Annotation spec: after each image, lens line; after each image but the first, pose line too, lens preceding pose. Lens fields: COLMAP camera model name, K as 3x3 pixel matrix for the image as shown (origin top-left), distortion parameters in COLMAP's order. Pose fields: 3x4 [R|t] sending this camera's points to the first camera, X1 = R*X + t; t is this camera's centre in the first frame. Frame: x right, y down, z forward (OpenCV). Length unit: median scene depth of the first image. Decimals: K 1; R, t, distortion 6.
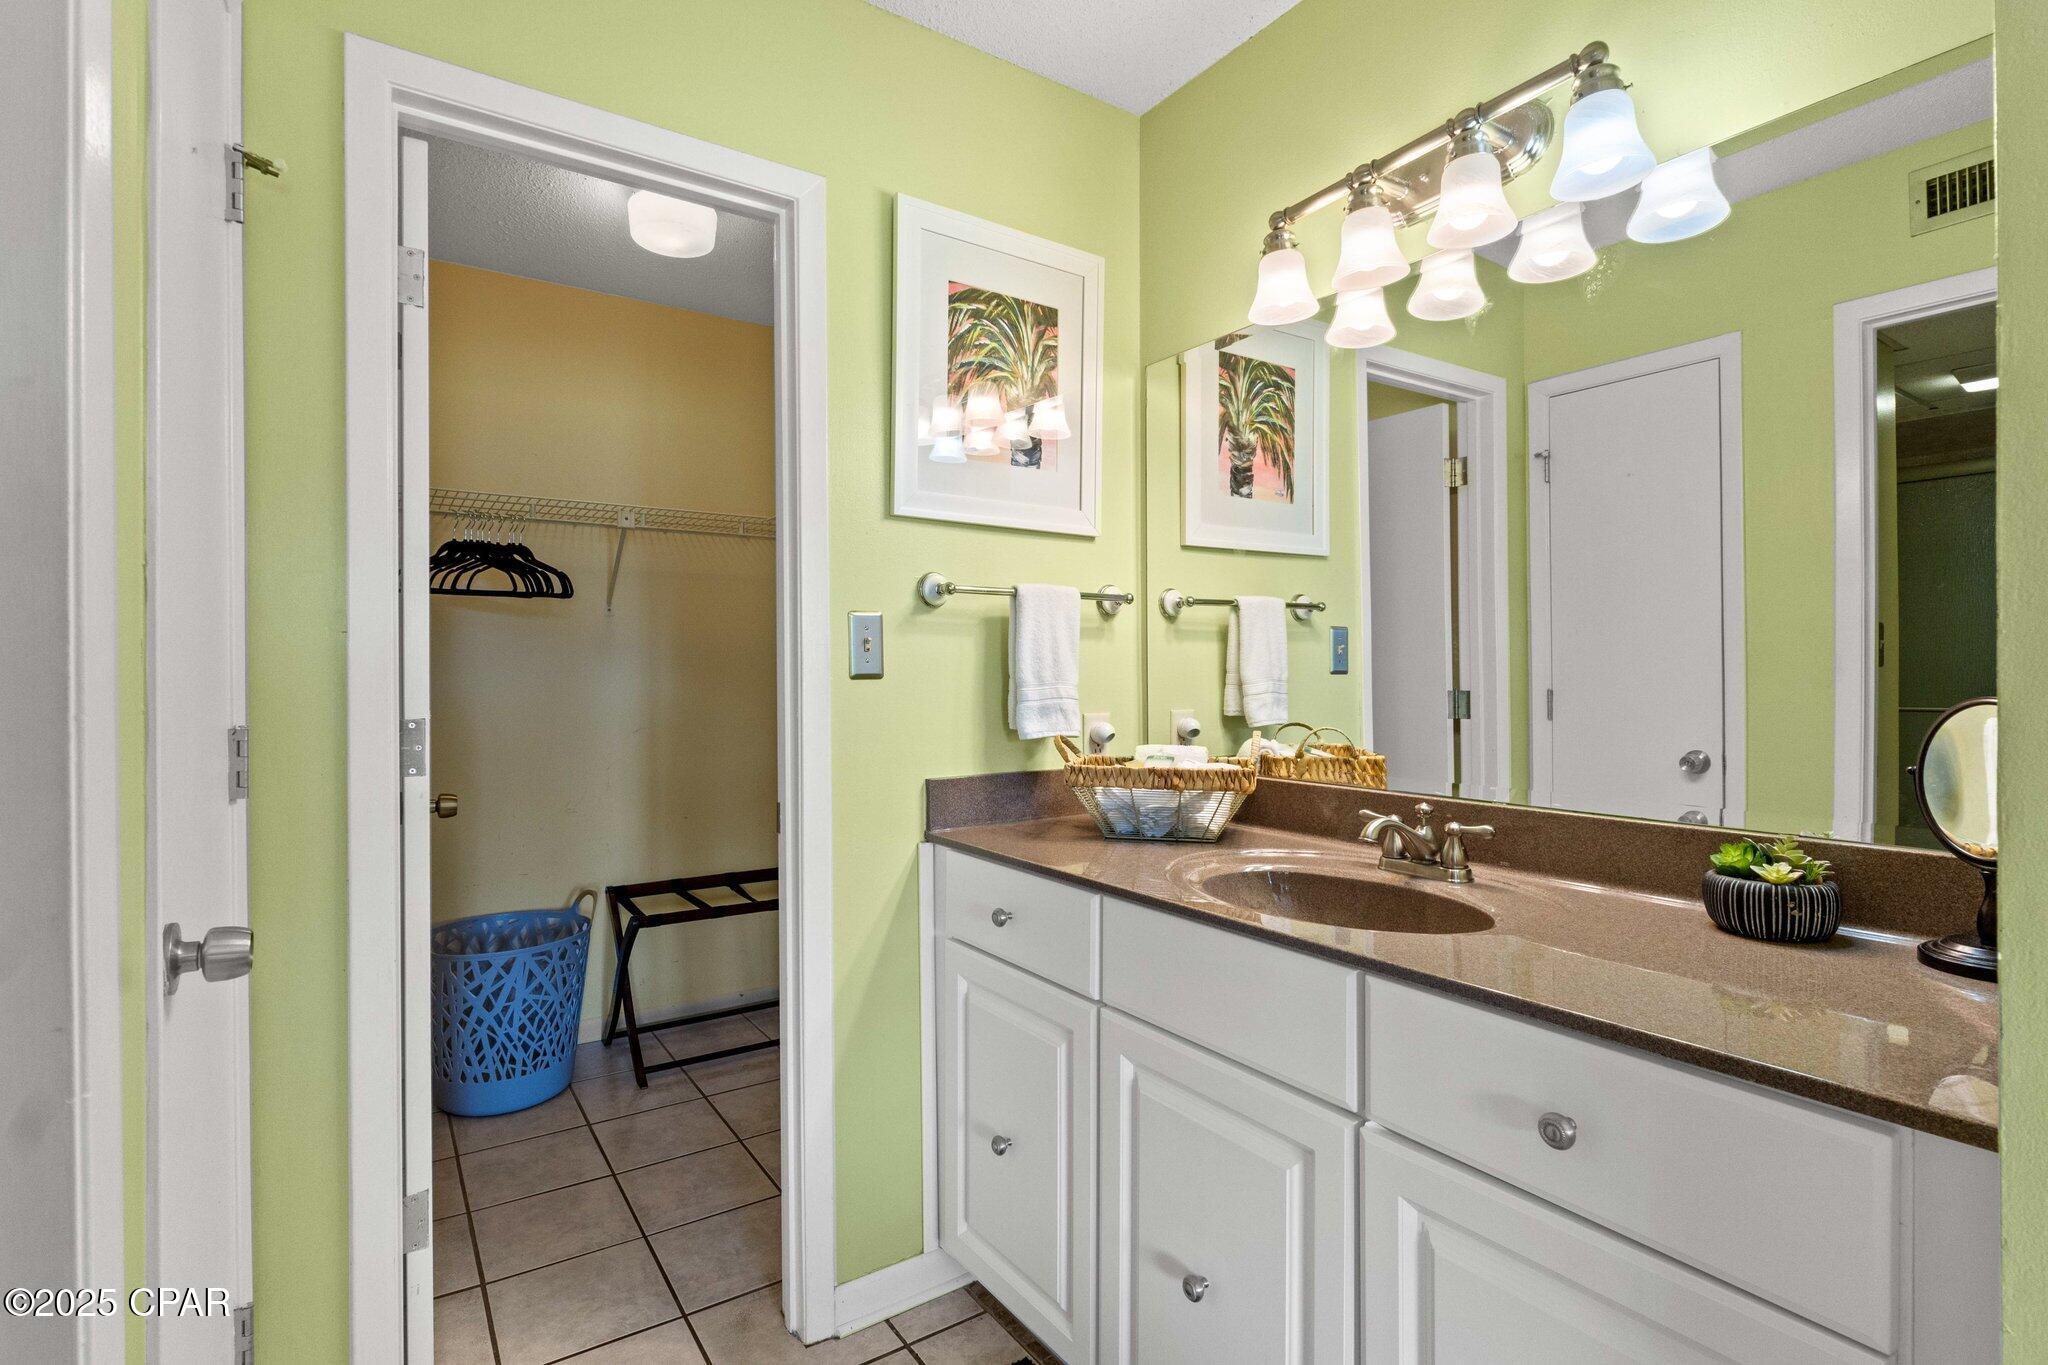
lens RADIAL K [[964.9, 0, 1013.9], [0, 964.9, 682.3], [0, 0, 1]] dist [-0.005986, -0.000185]
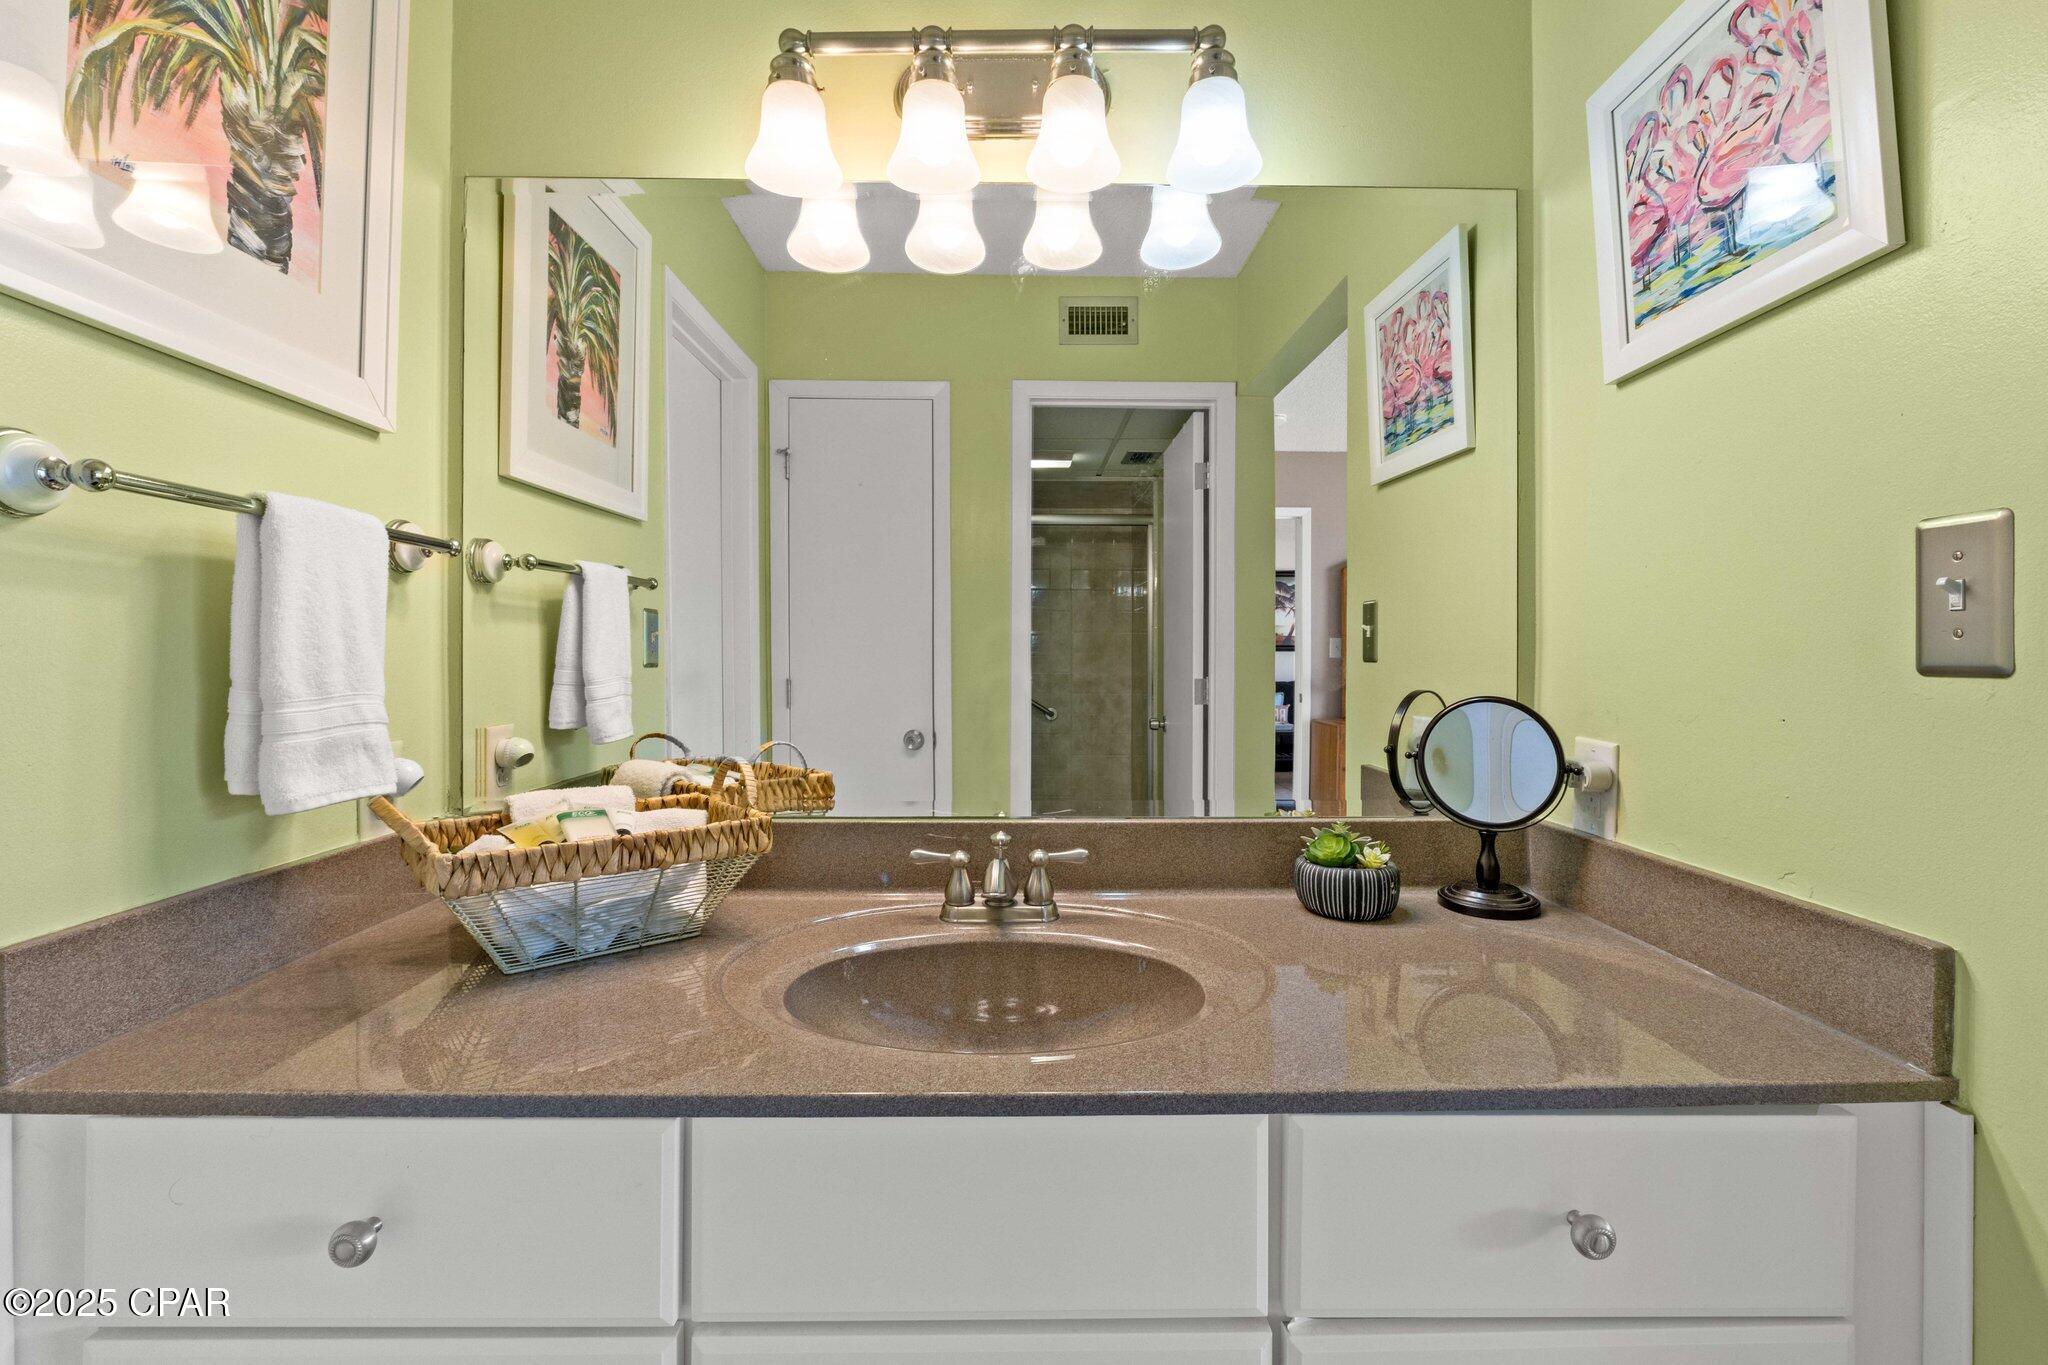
lens RADIAL K [[870.1, 0, 1022.7], [0, 870.1, 657.9], [0, 0, 1]] dist [-0.014142, -0.000280]
pose [[0.540663, 0.002933, 0.841234, -0.146369], [0.002875, 0.999982, -0.005335, -0.015379], [-0.841235, 0.005303, 0.540644, 0.436803]]
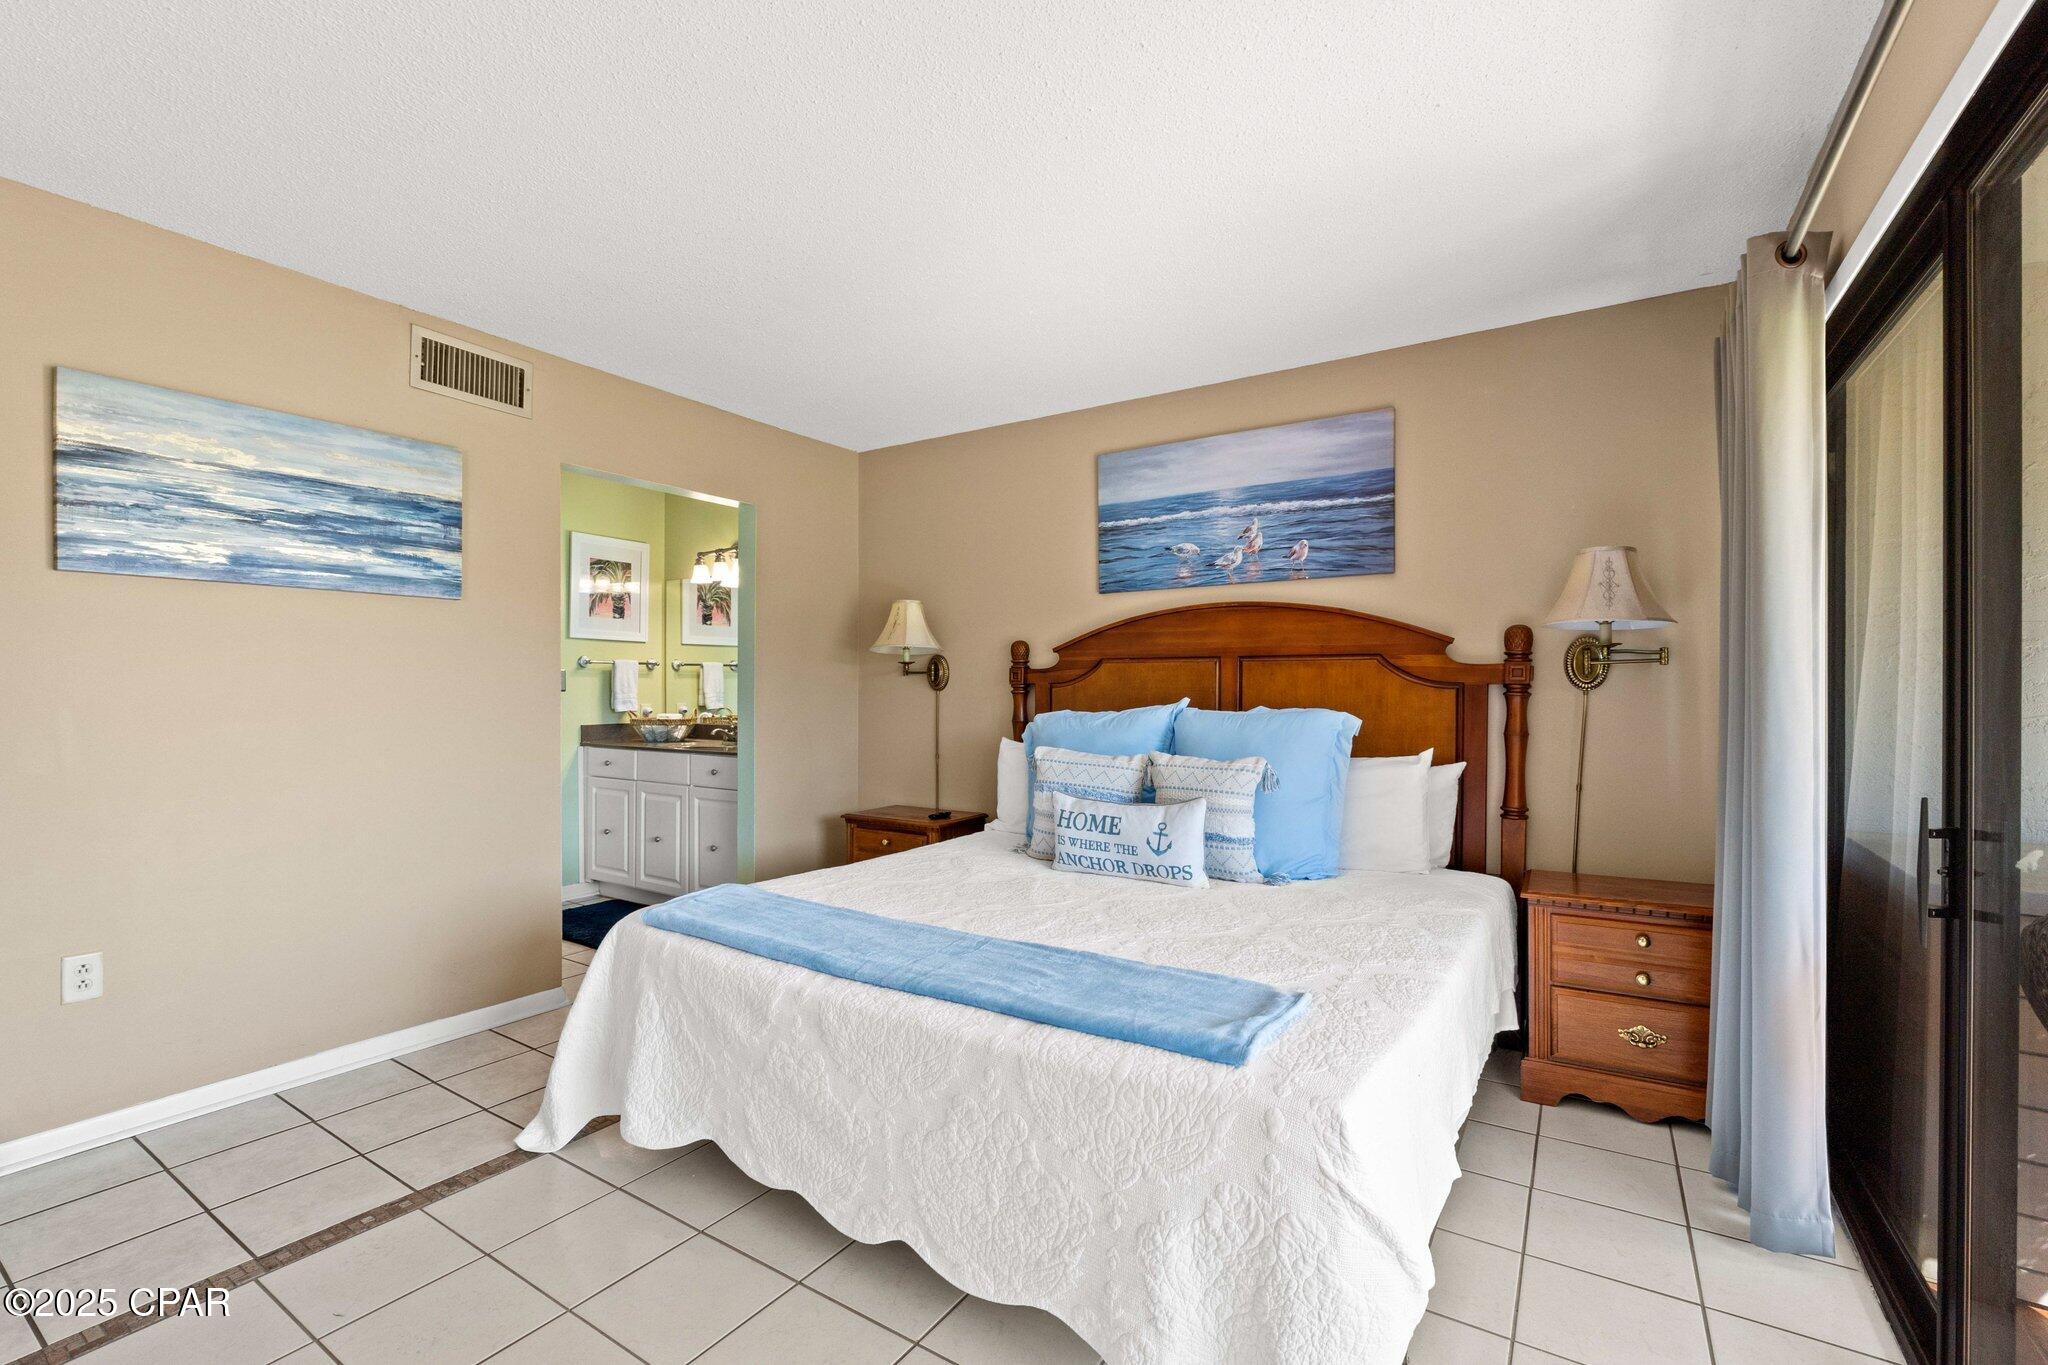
lens RADIAL K [[889.2, 0, 1012.1], [0, 889.2, 690.8], [0, 0, 1]] dist [-0.003745, -0.000363]
pose [[0.921228, 0.004303, 0.388999, 0.064875], [-0.002050, 0.999979, -0.006207, 0.008194], [-0.389018, 0.004921, 0.921217, -1.943498]]
